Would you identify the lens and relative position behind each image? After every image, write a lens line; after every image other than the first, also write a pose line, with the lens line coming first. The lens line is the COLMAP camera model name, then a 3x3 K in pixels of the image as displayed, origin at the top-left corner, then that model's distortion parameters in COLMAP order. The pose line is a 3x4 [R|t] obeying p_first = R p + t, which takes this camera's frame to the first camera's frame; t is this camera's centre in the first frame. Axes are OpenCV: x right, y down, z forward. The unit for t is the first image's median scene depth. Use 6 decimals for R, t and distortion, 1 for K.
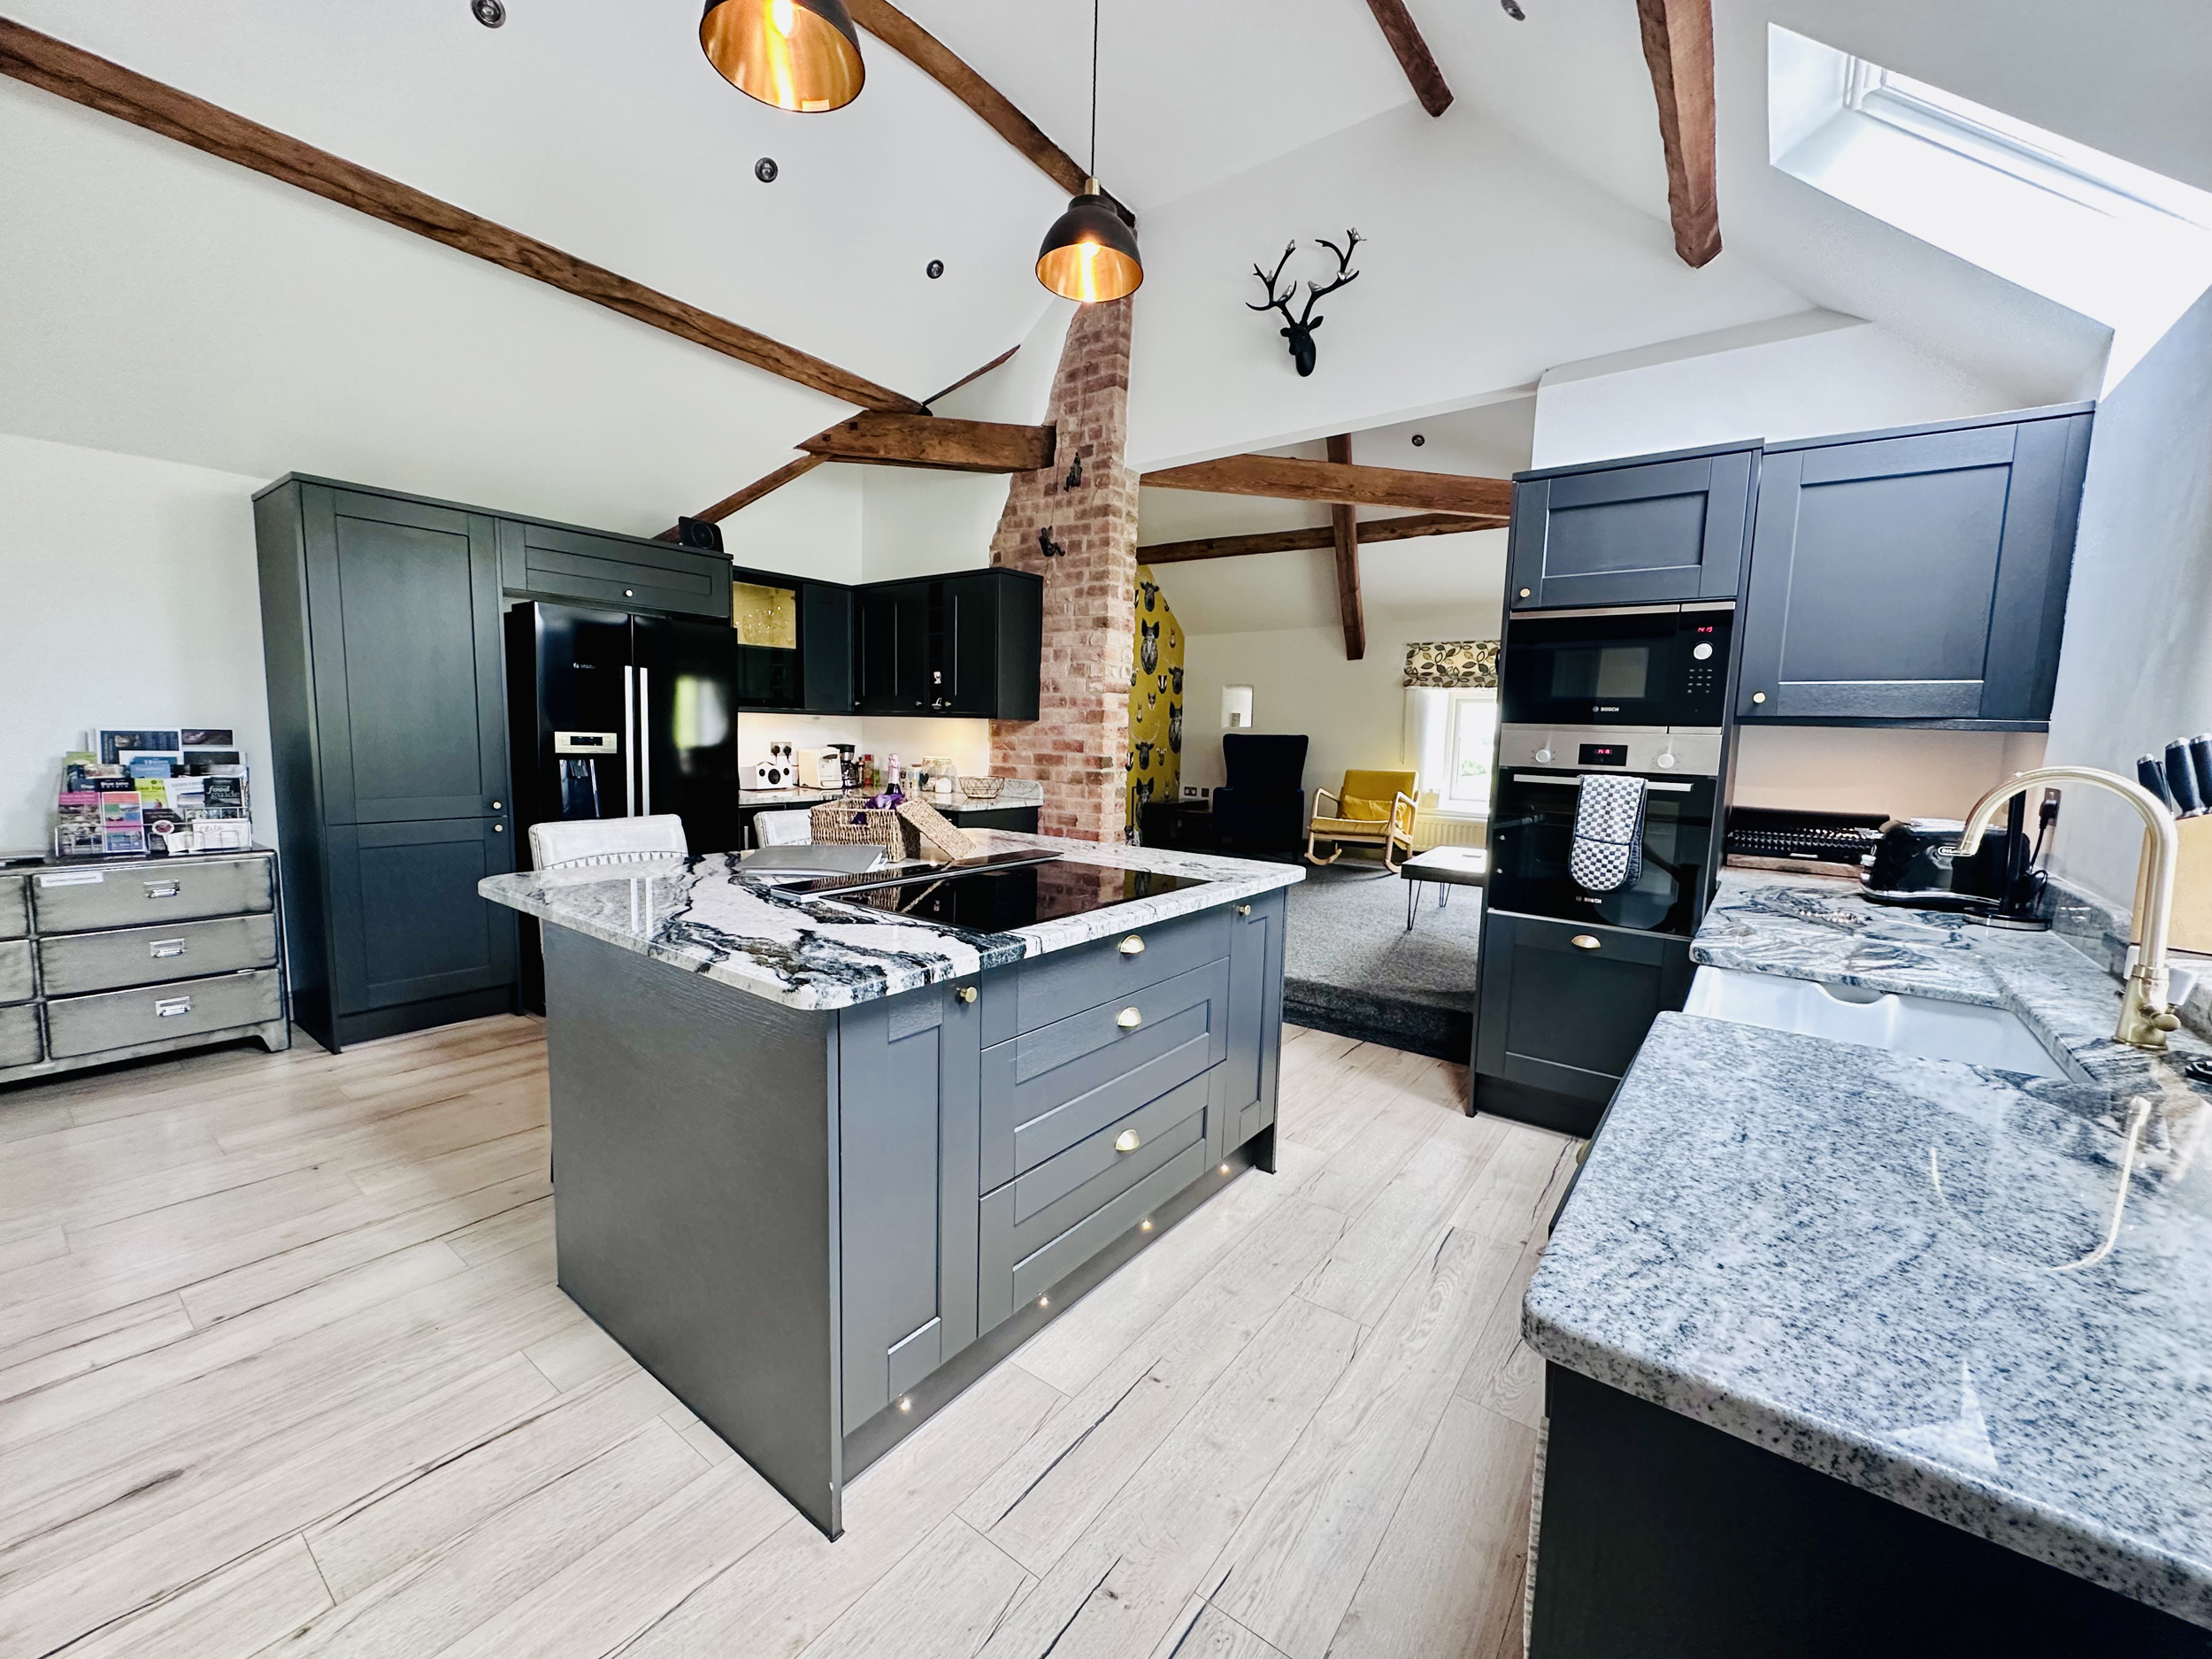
lens RADIAL K [[889.8, 0, 1104.0], [0, 889.8, 827.2], [0, 0, 1]] dist [-0.002149, 0.000008]
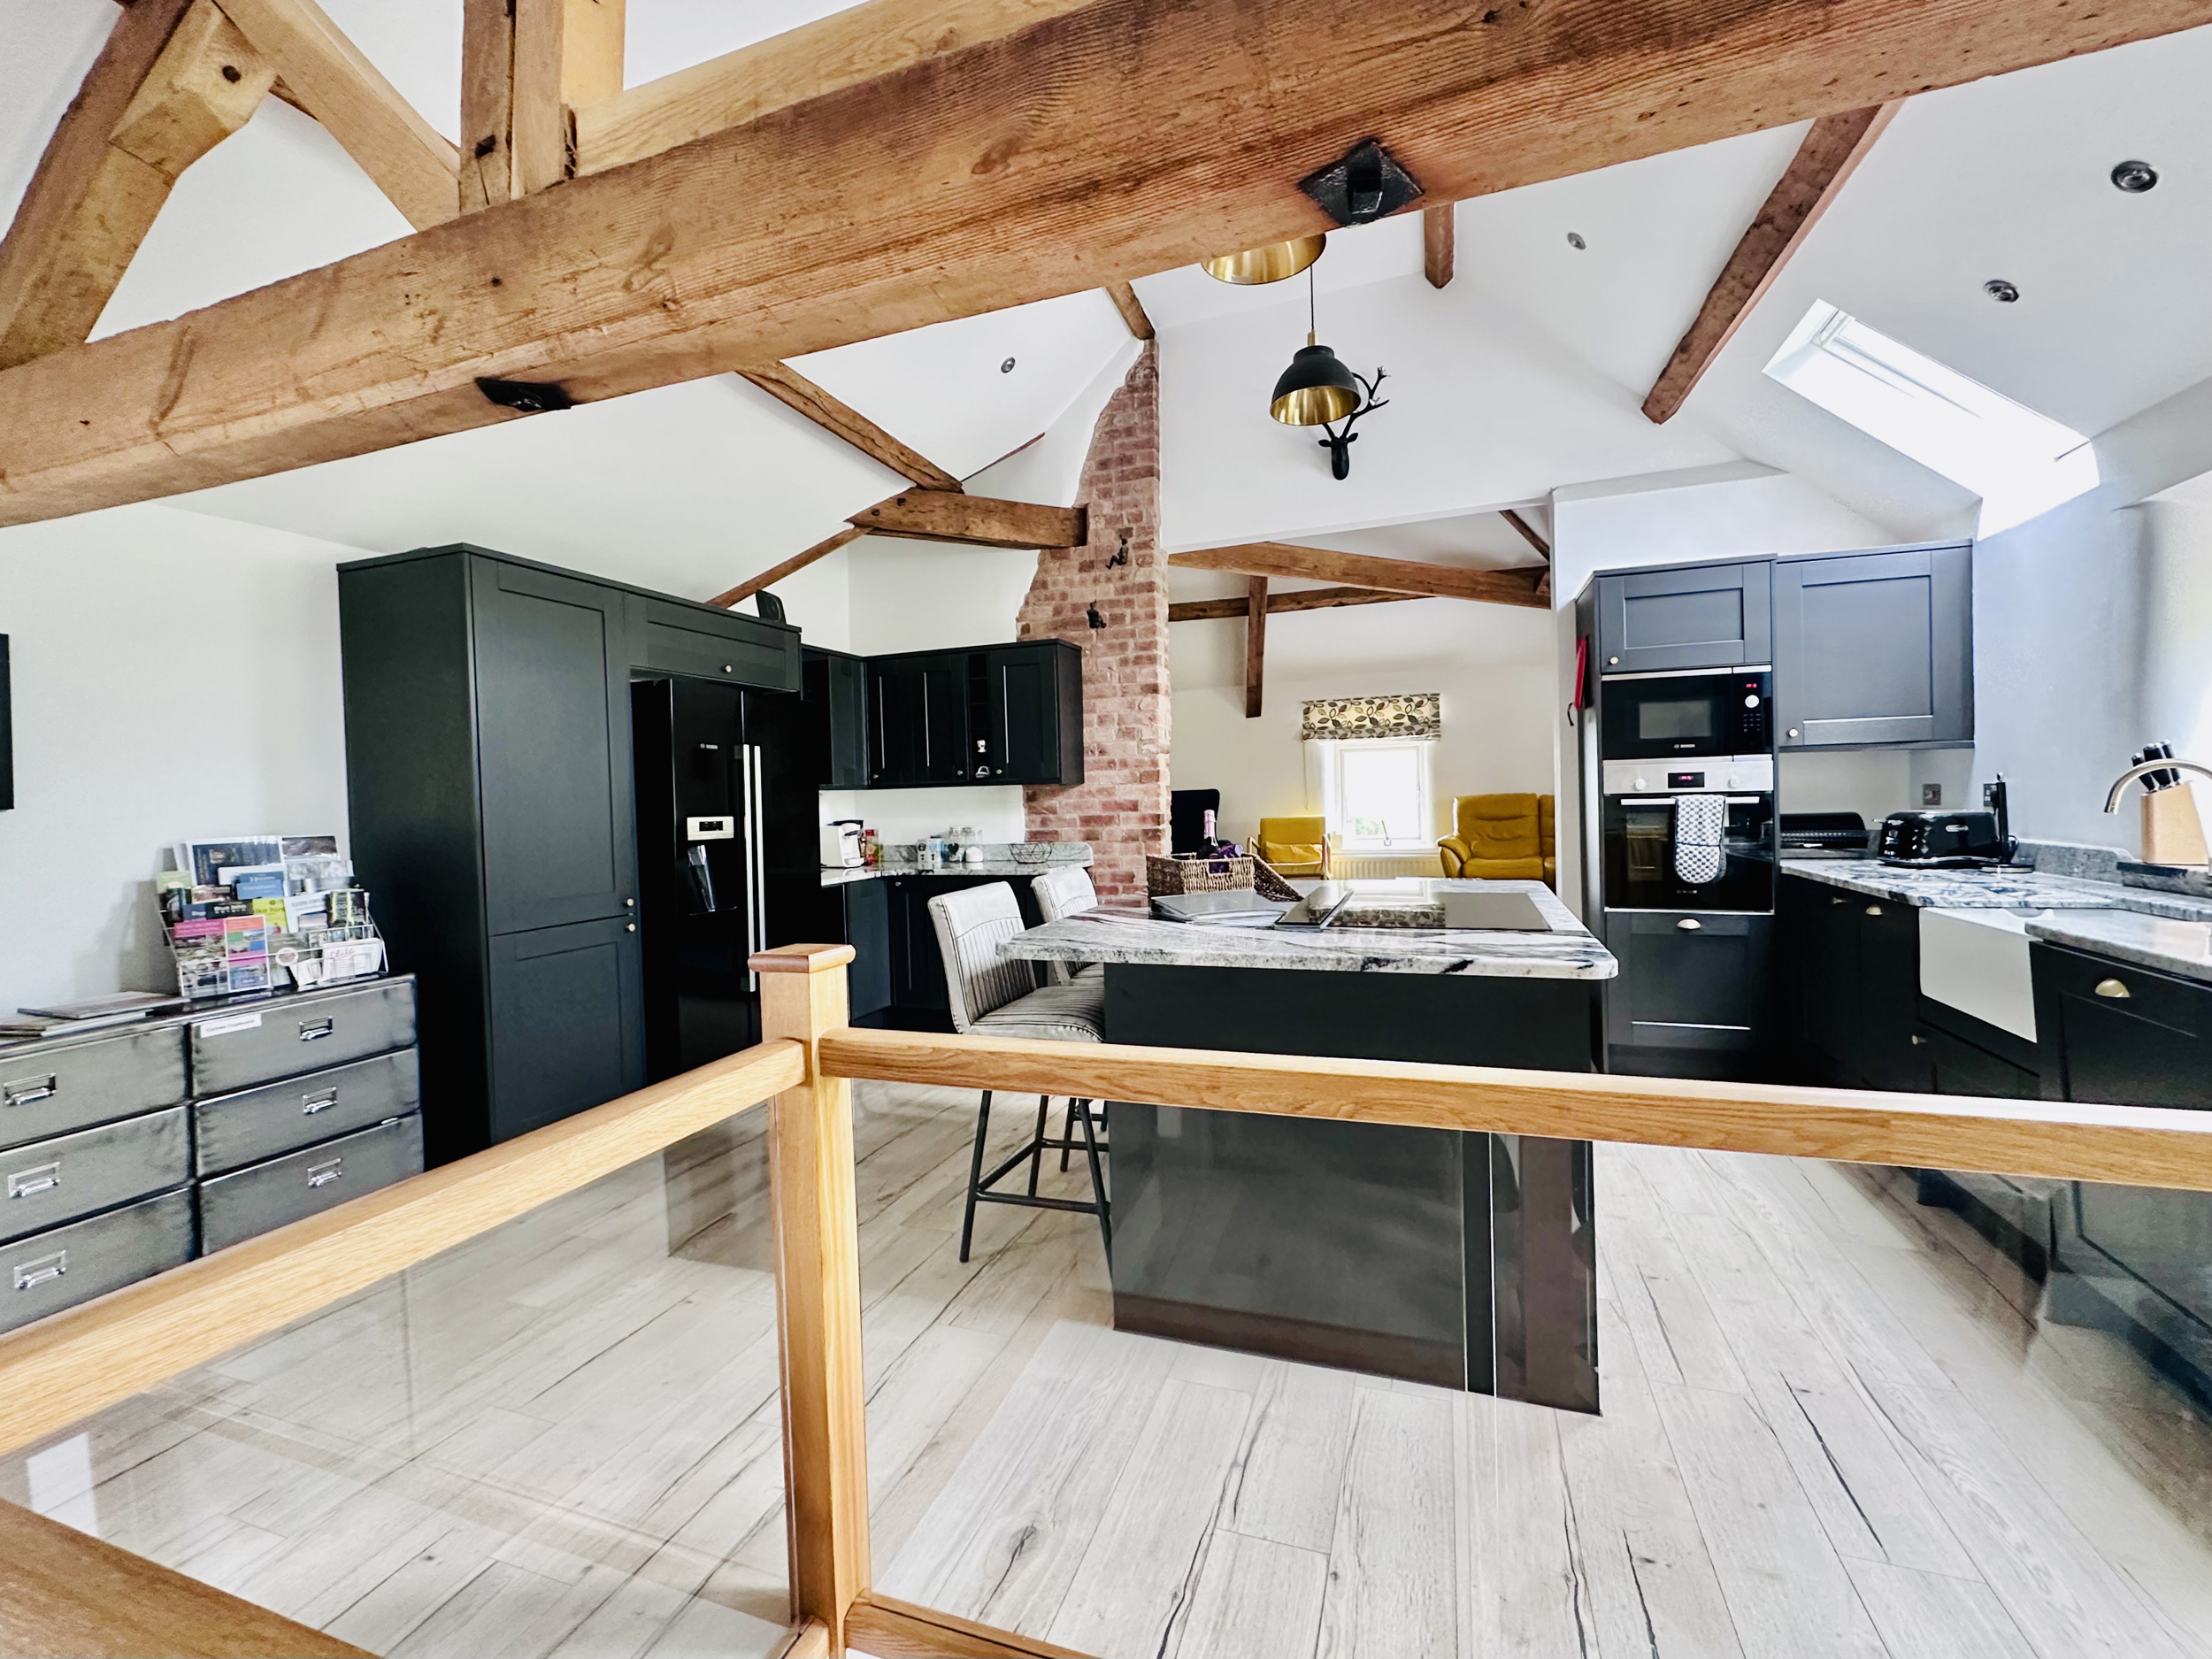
lens RADIAL K [[939.4, 0, 1103.6], [0, 939.4, 813.5], [0, 0, 1]] dist [-0.002596, -0.000095]
pose [[0.953740, -0.059606, 0.294665, -0.393287], [0.085780, 0.993357, -0.076703, 0.000150], [-0.288136, 0.098431, 0.952517, -0.042500]]
